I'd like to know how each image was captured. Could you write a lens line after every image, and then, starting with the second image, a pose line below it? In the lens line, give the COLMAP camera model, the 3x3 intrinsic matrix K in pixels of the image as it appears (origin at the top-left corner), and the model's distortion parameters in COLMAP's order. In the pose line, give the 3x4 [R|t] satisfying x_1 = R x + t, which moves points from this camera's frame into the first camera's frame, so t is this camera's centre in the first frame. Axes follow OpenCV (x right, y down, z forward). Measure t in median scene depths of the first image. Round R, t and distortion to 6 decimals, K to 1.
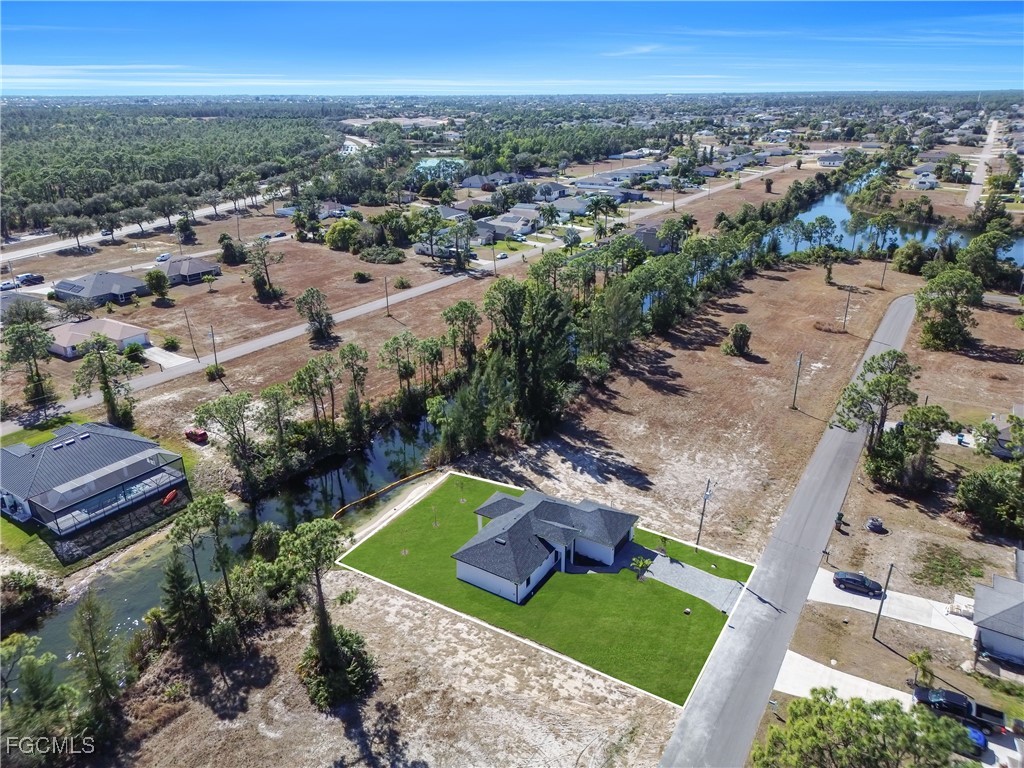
lens RADIAL K [[712.9, 0, 510.6], [0, 712.9, 387.8], [0, 0, 1]] dist [0.077833, -0.092377]
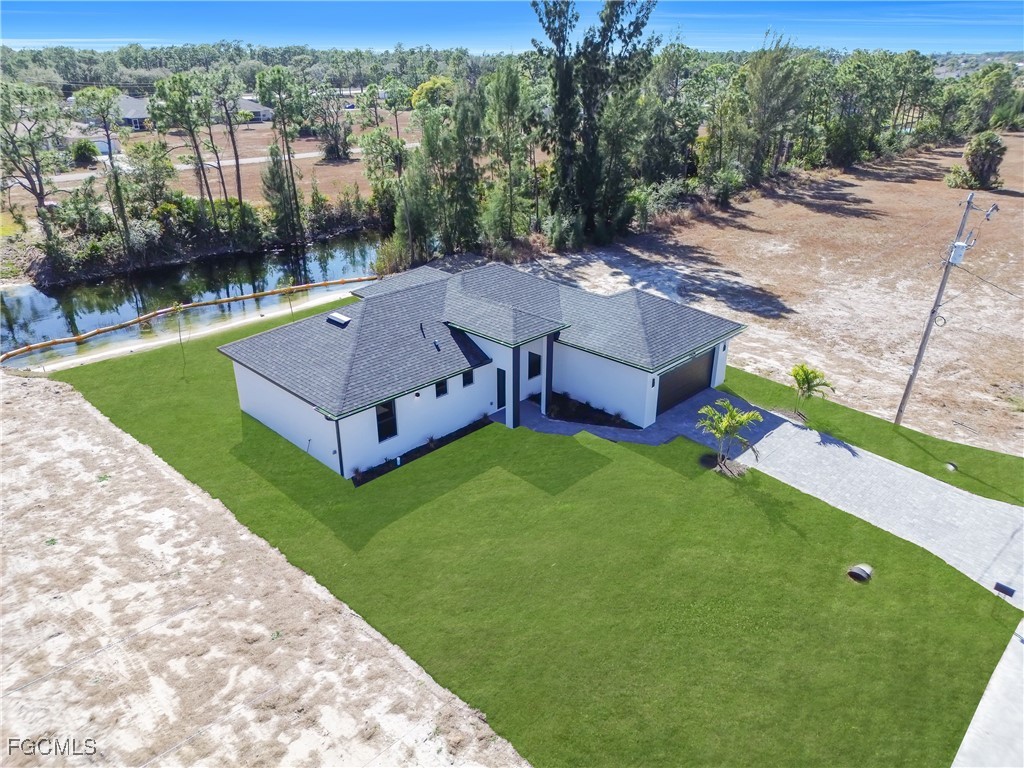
lens RADIAL K [[712.9, 0, 510.6], [0, 712.9, 387.8], [0, 0, 1]] dist [0.077833, -0.092377]
pose [[0.976054, 0.091351, -0.197419, 0.116980], [-0.083070, 0.995296, 0.049847, 0.175301], [0.201044, -0.032253, 0.979051, 0.511112]]
